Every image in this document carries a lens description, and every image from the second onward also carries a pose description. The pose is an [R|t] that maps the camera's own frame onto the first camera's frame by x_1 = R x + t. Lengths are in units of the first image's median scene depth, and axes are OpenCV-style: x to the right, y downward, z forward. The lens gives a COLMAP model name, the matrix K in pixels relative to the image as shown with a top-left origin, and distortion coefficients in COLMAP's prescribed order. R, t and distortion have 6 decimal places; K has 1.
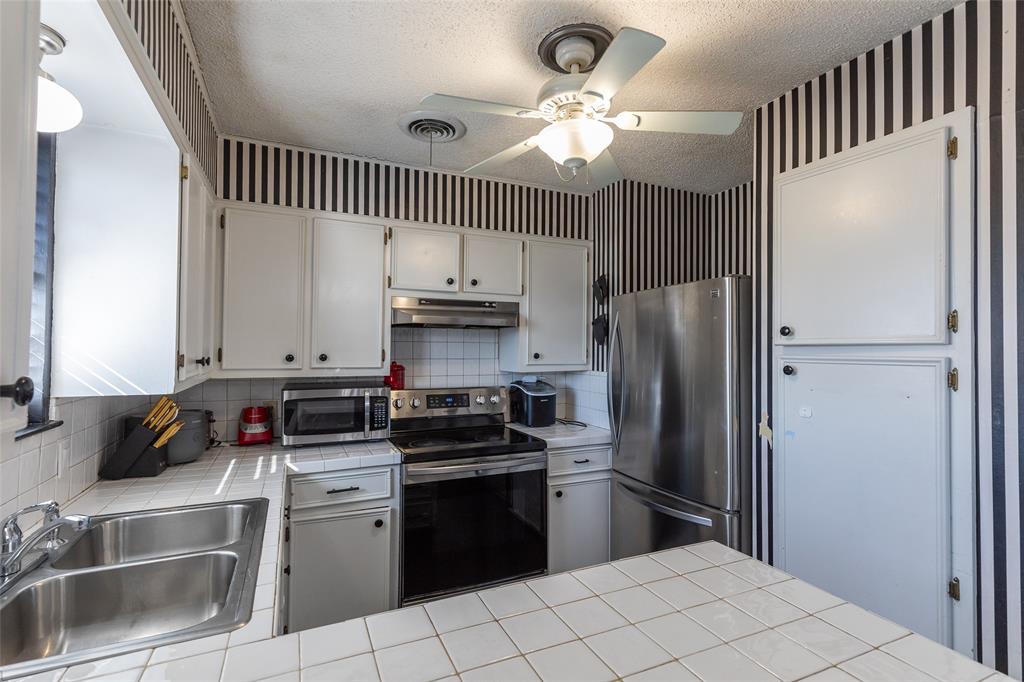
lens RADIAL K [[469.6, 0, 512.0], [0, 469.6, 341.0], [0, 0, 1]] dist [0.000619, 0.000162]
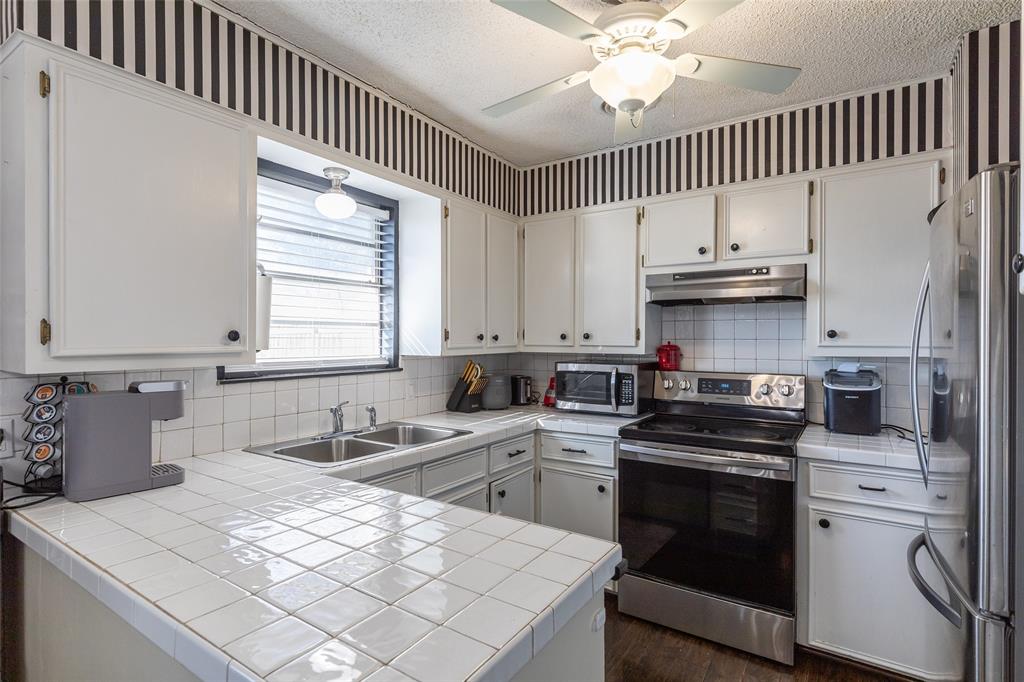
lens RADIAL K [[514.3, 0, 512.0], [0, 514.3, 341.0], [0, 0, 1]] dist [-0.001084, 0.000086]
pose [[0.520984, -0.001498, -0.853565, 0.530861], [0.016156, 0.999837, 0.008106, 0.031385], [0.853413, -0.018013, 0.520923, 0.184935]]
